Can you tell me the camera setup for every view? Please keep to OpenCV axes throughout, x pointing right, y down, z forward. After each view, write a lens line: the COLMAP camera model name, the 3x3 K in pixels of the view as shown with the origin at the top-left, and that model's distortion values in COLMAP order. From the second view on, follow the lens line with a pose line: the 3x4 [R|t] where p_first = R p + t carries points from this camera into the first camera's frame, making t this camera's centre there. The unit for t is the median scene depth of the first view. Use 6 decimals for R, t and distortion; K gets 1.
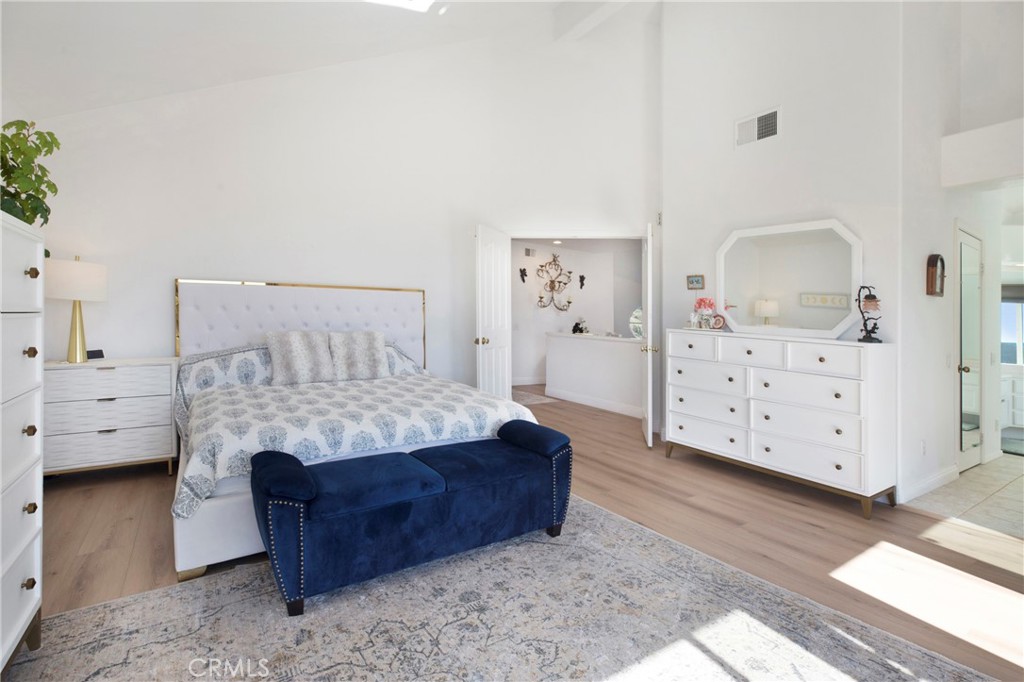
lens RADIAL K [[495.9, 0, 513.8], [0, 495.9, 309.2], [0, 0, 1]] dist [0.001069, 0.000085]
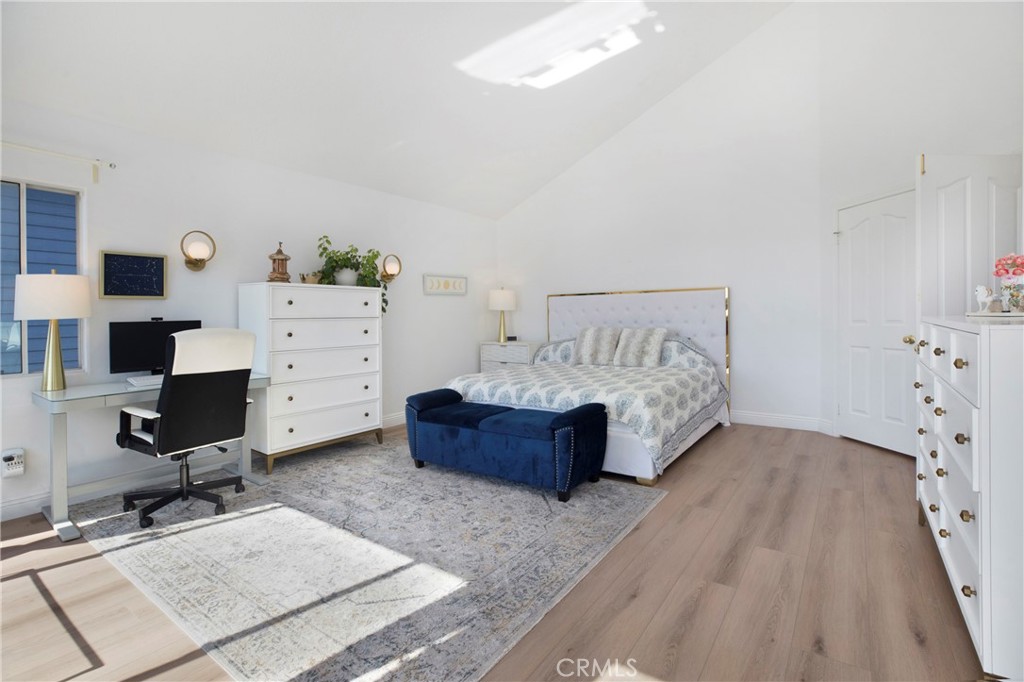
lens RADIAL K [[467.8, 0, 517.0], [0, 467.8, 321.4], [0, 0, 1]] dist [-0.047666, -0.000222]
pose [[0.383139, -0.008586, -0.923651, 0.990941], [0.024841, 0.999691, 0.001011, 0.033844], [0.923357, -0.023332, 0.383234, 0.473559]]
